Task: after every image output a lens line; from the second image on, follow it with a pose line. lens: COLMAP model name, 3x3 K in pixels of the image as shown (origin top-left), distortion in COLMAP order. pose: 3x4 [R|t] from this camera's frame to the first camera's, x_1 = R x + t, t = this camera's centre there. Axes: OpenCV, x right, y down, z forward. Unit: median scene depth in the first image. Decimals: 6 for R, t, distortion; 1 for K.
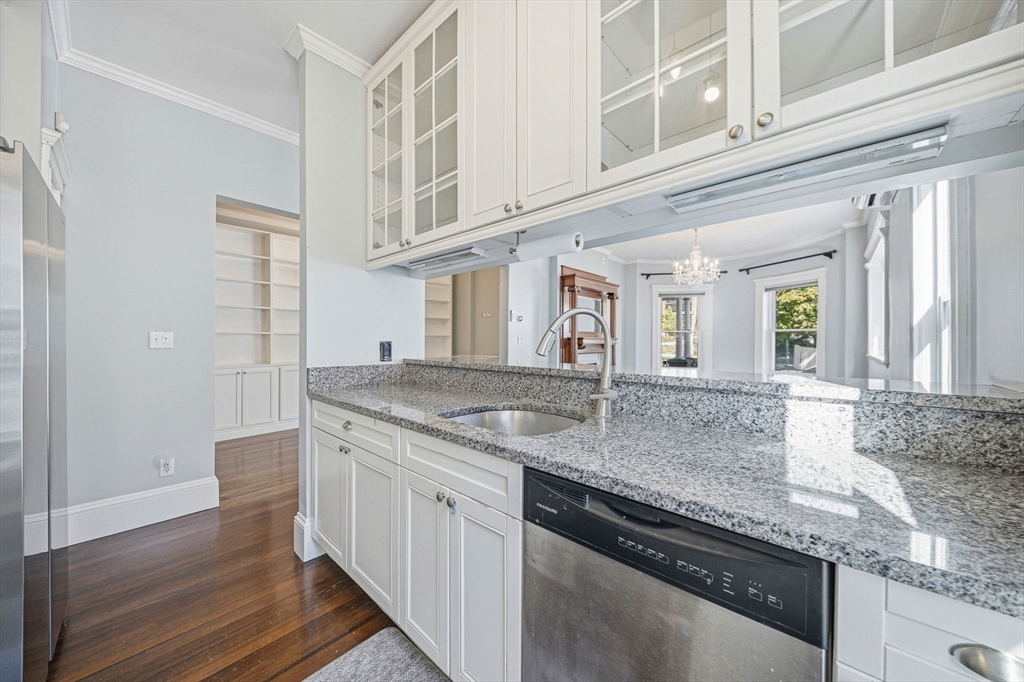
lens RADIAL K [[361.2, 0, 507.3], [0, 361.2, 341.5], [0, 0, 1]] dist [-0.001554, -0.000268]
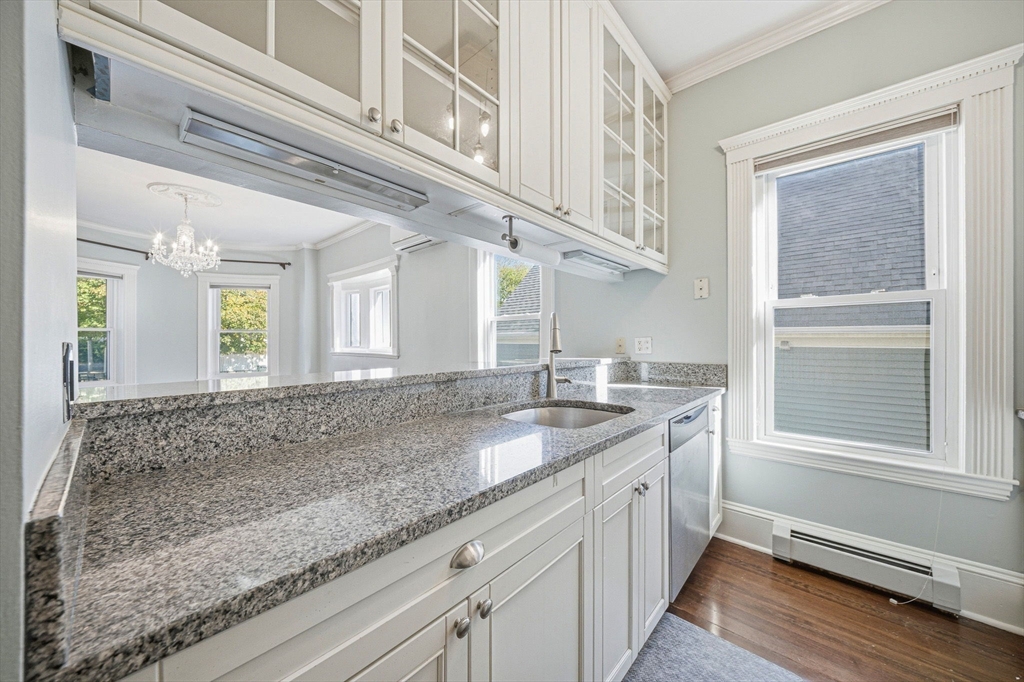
lens RADIAL K [[361.2, 0, 507.3], [0, 361.2, 341.5], [0, 0, 1]] dist [-0.001554, -0.000268]
pose [[-0.008659, -0.000812, 0.999962, -0.226365], [0.006796, 0.999977, 0.000871, 0.002056], [-0.999939, 0.006803, -0.008654, 0.276403]]
